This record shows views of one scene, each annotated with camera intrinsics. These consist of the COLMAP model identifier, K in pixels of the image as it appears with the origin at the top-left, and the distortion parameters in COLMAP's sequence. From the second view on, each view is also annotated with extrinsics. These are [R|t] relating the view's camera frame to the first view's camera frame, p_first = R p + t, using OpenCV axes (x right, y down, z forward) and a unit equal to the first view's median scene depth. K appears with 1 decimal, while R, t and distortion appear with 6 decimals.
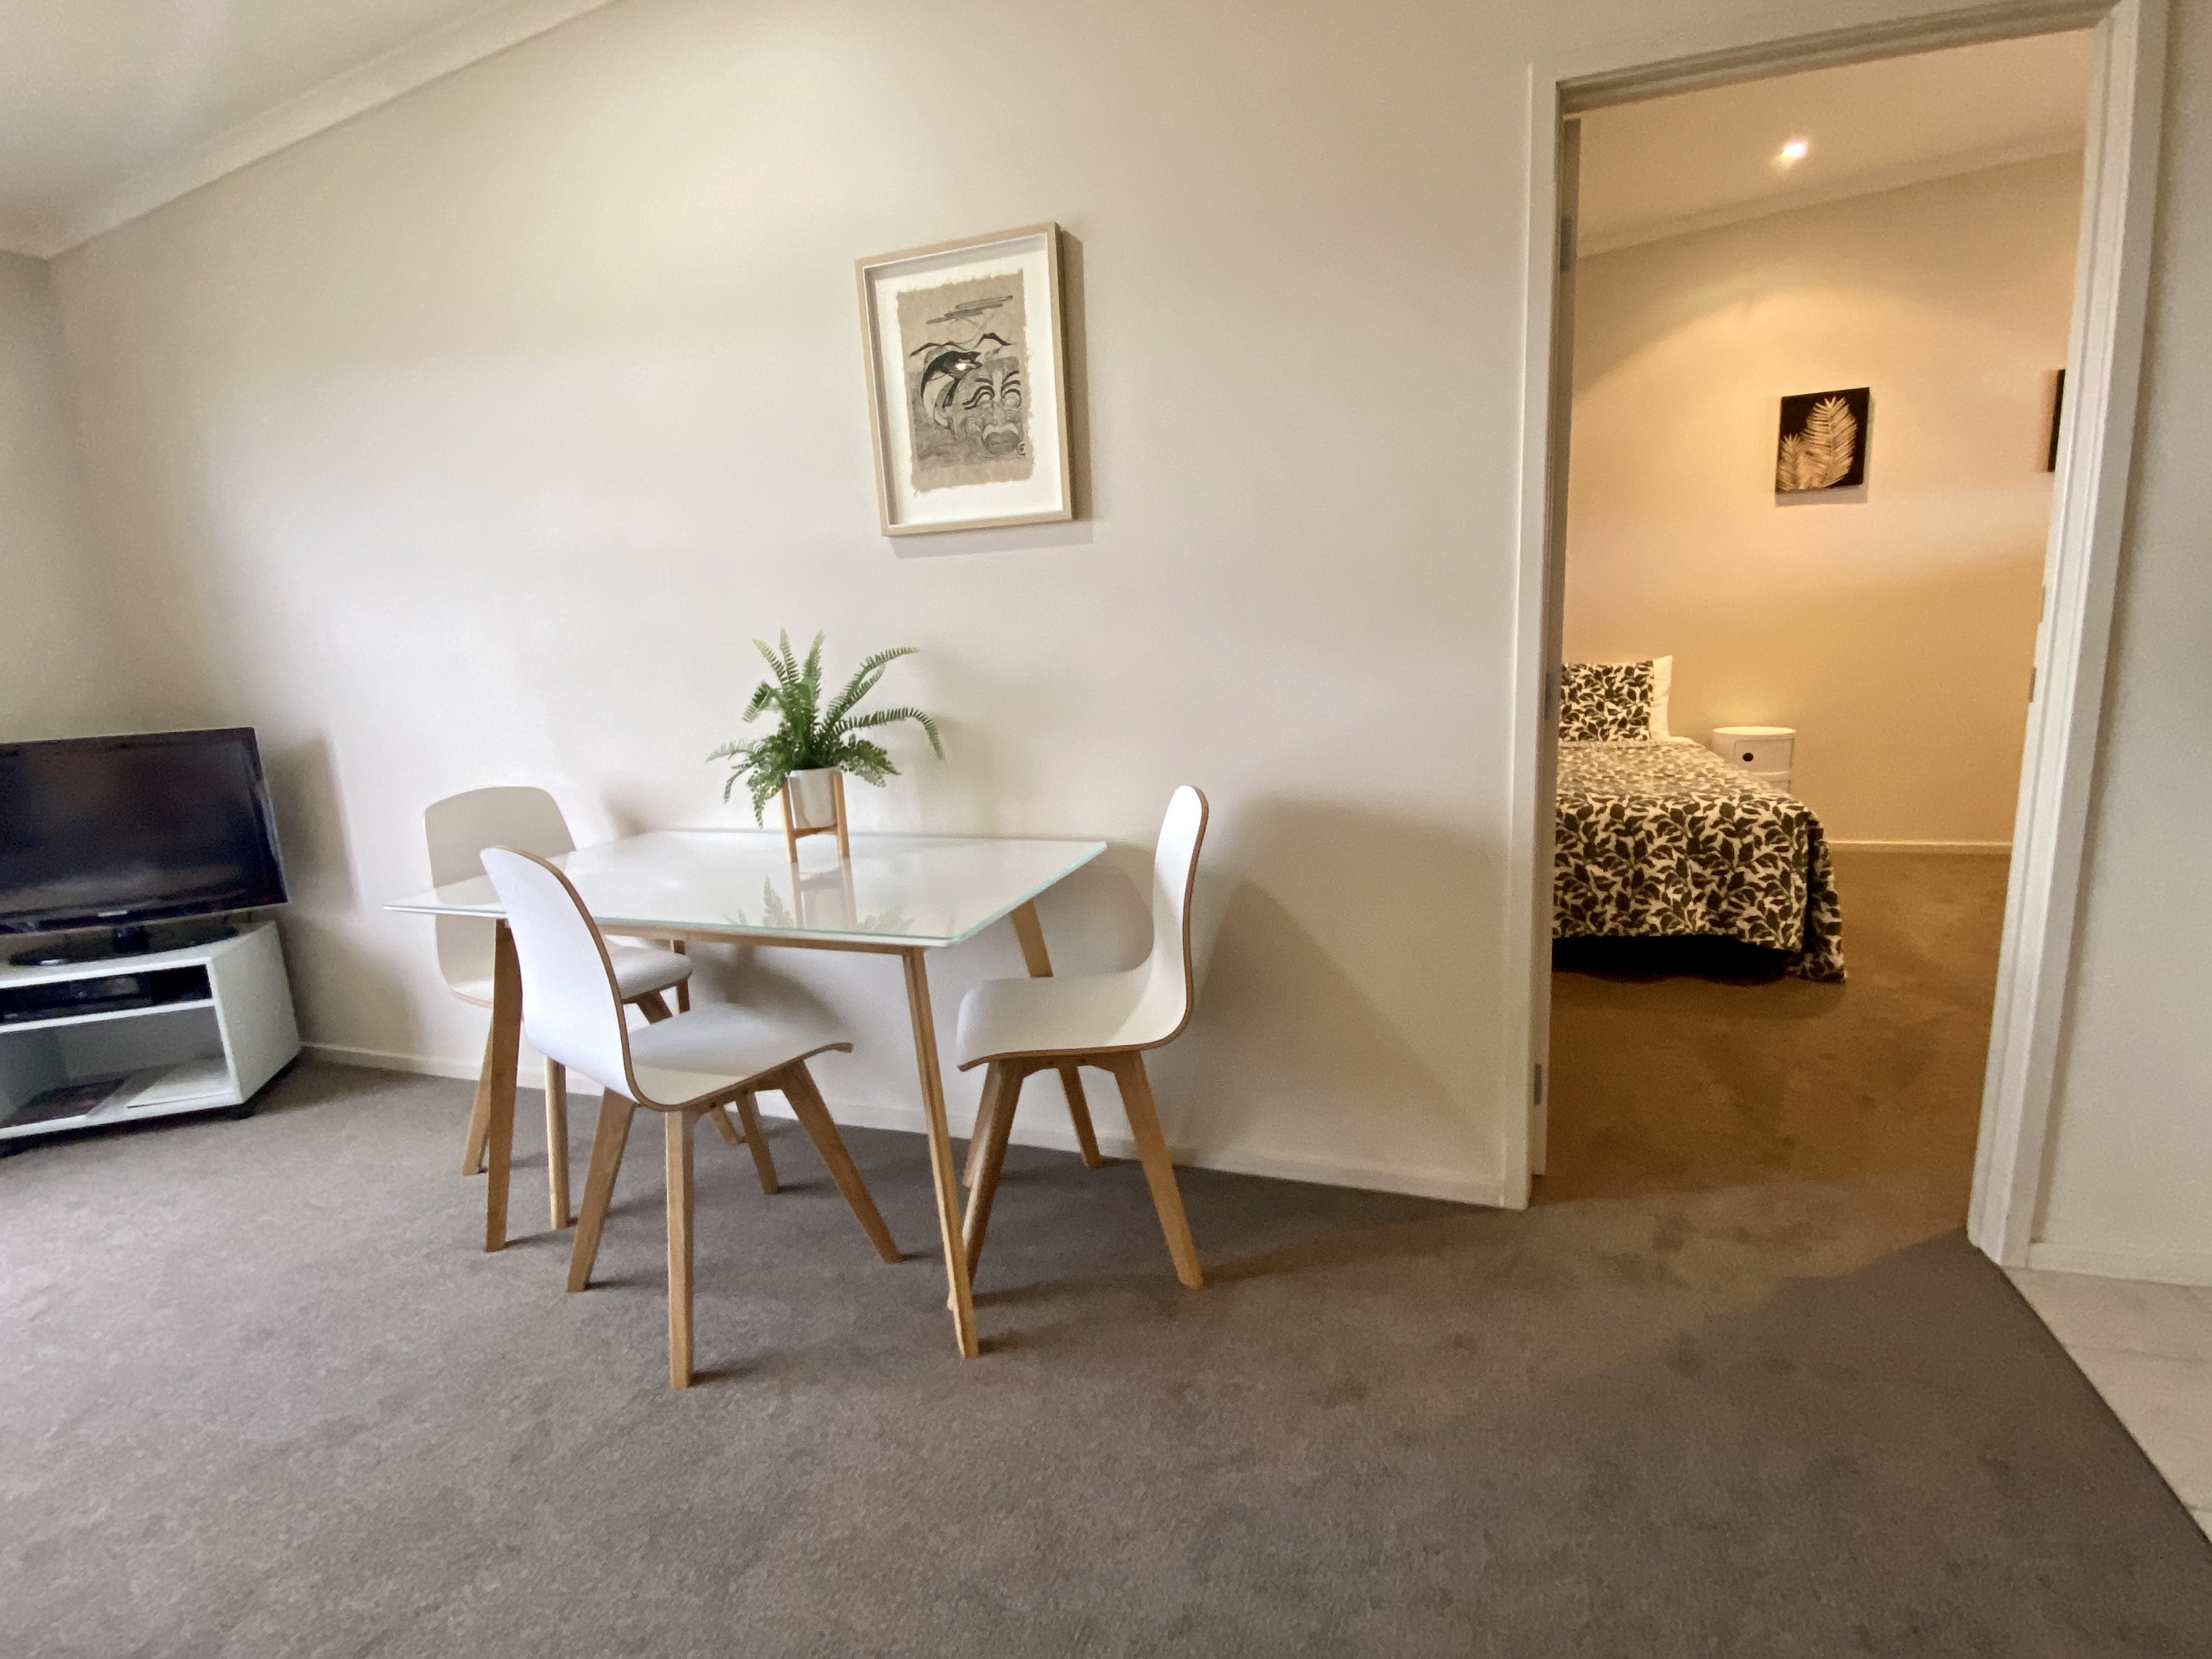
lens RADIAL K [[1057.0, 0, 1106.0], [0, 1057.0, 829.5], [0, 0, 1]] dist [0.025556, -0.022558]
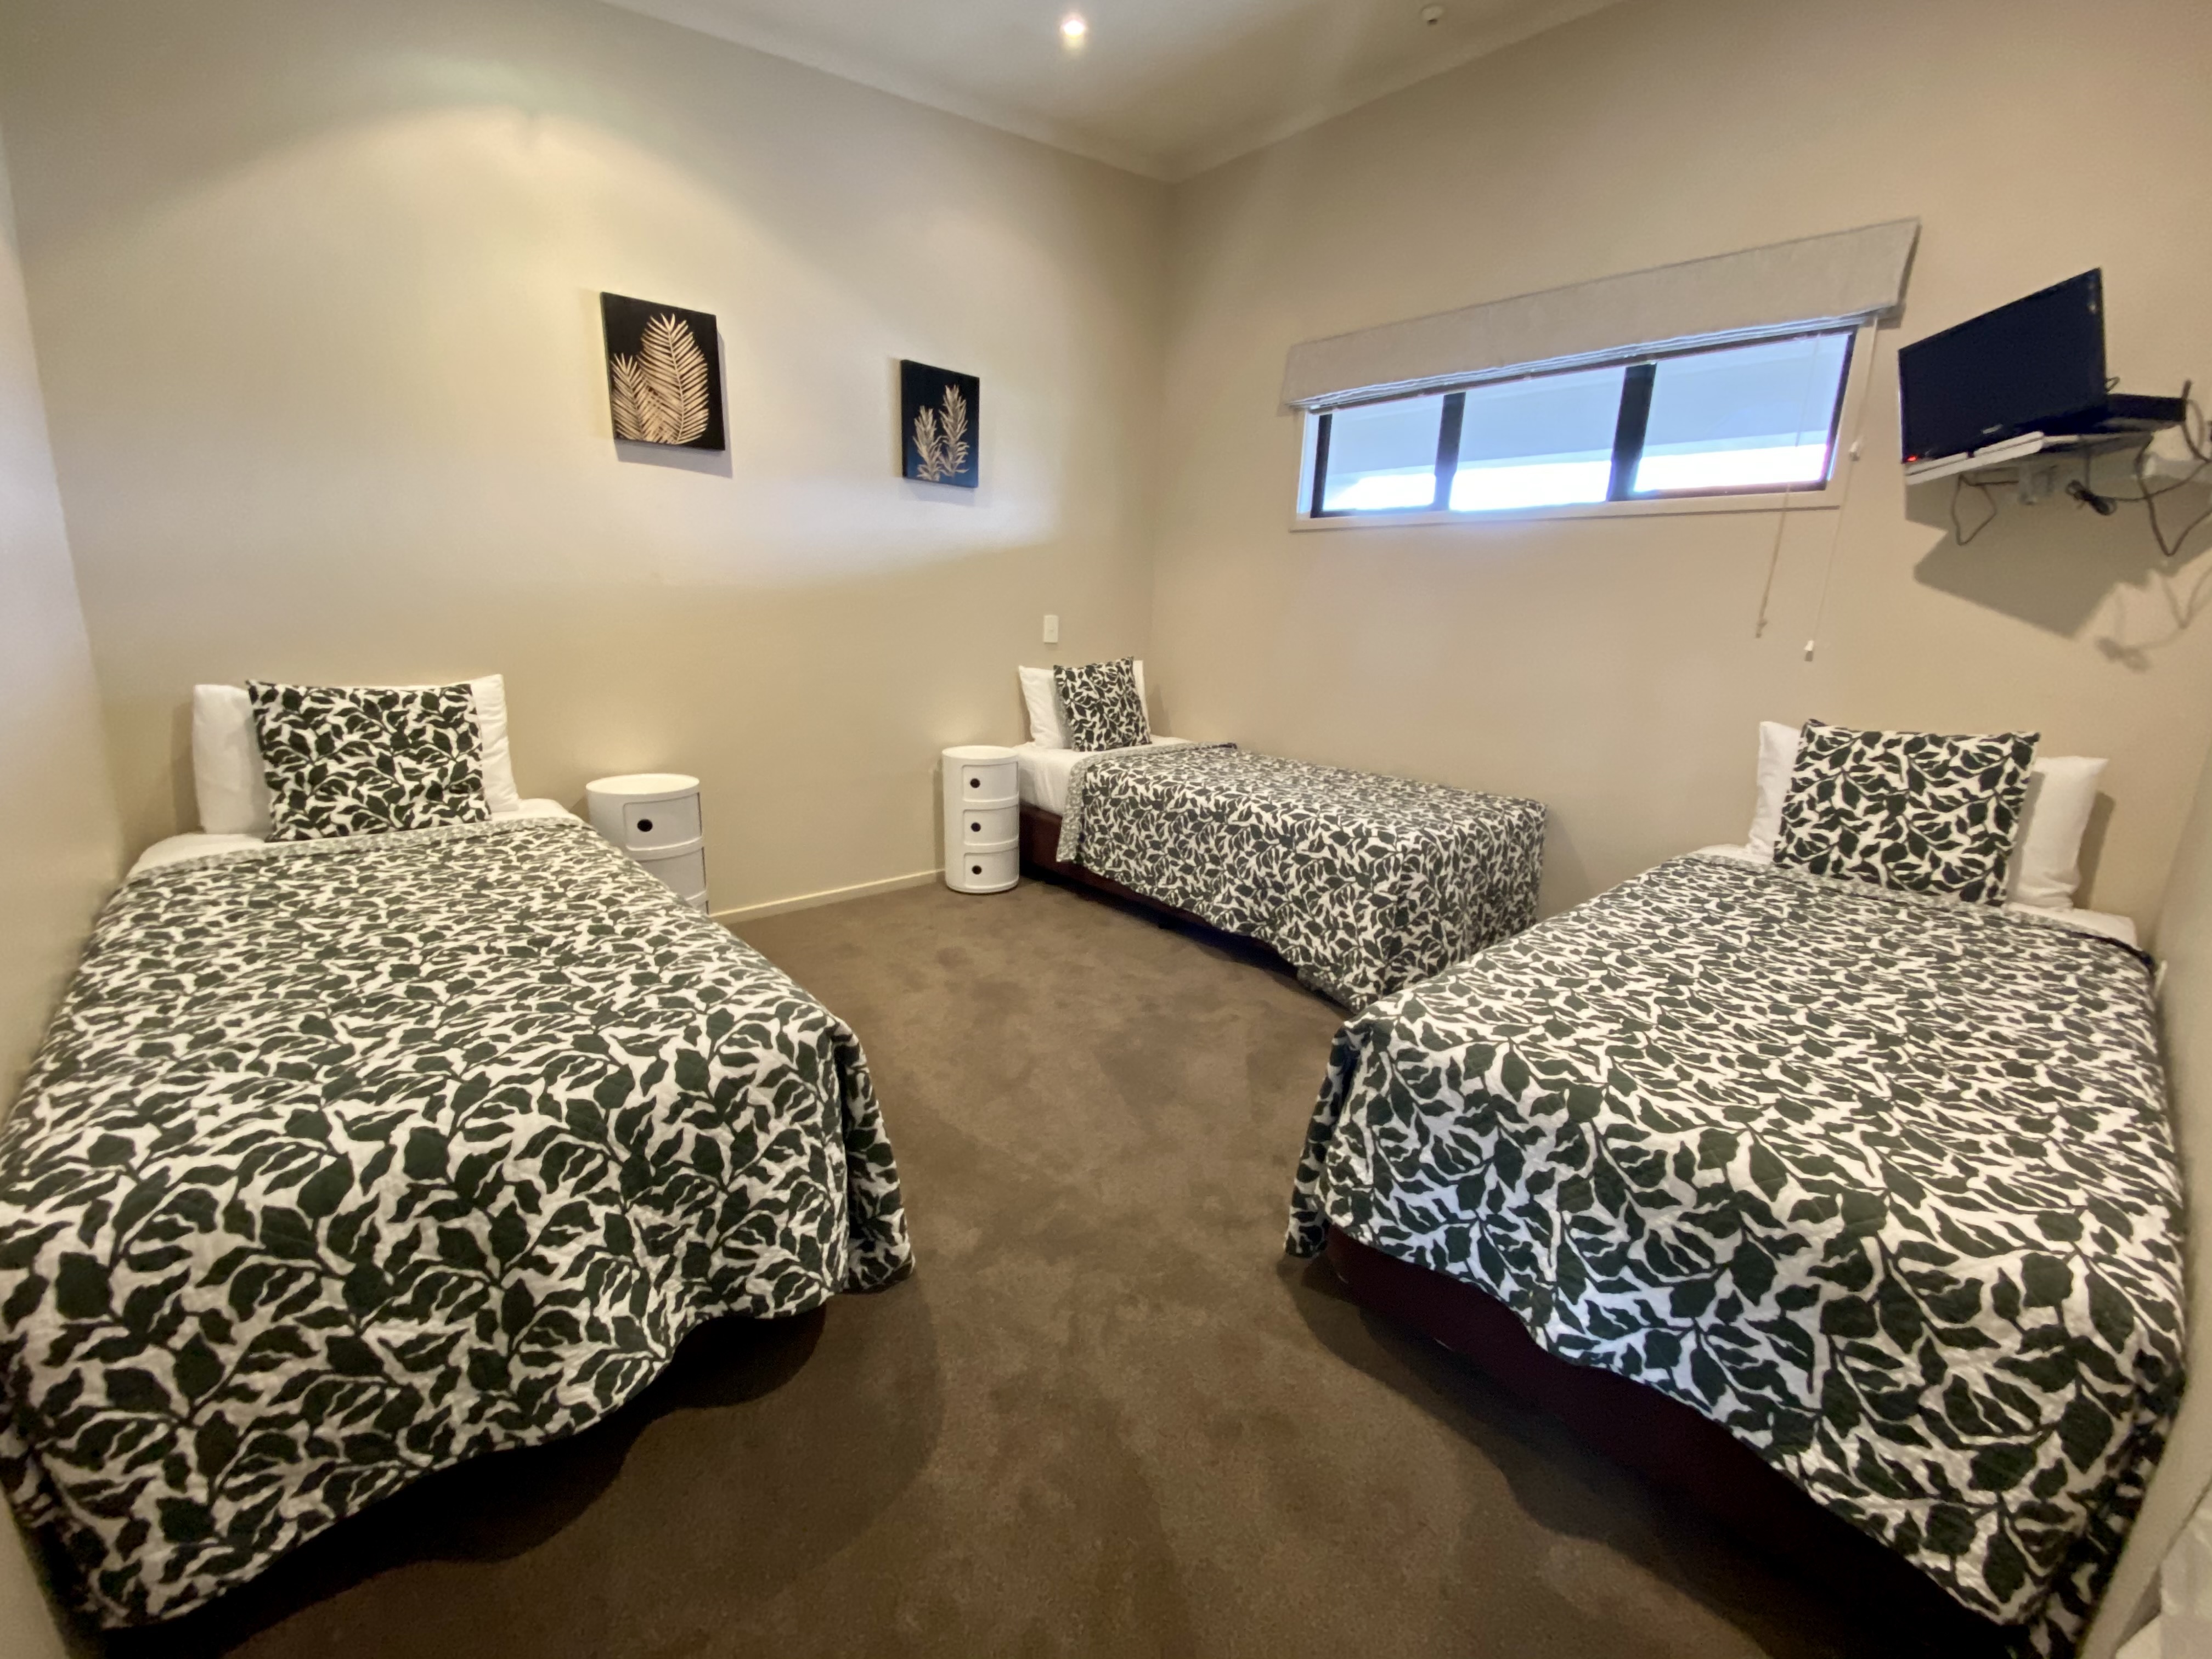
lens RADIAL K [[895.4, 0, 1106.0], [0, 895.4, 829.5], [0, 0, 1]] dist [0.012185, -0.020230]
pose [[0.483661, -0.155501, 0.861331, 0.237265], [0.108848, 0.987138, 0.117092, -0.097411], [-0.868461, 0.037121, 0.494366, 0.436029]]
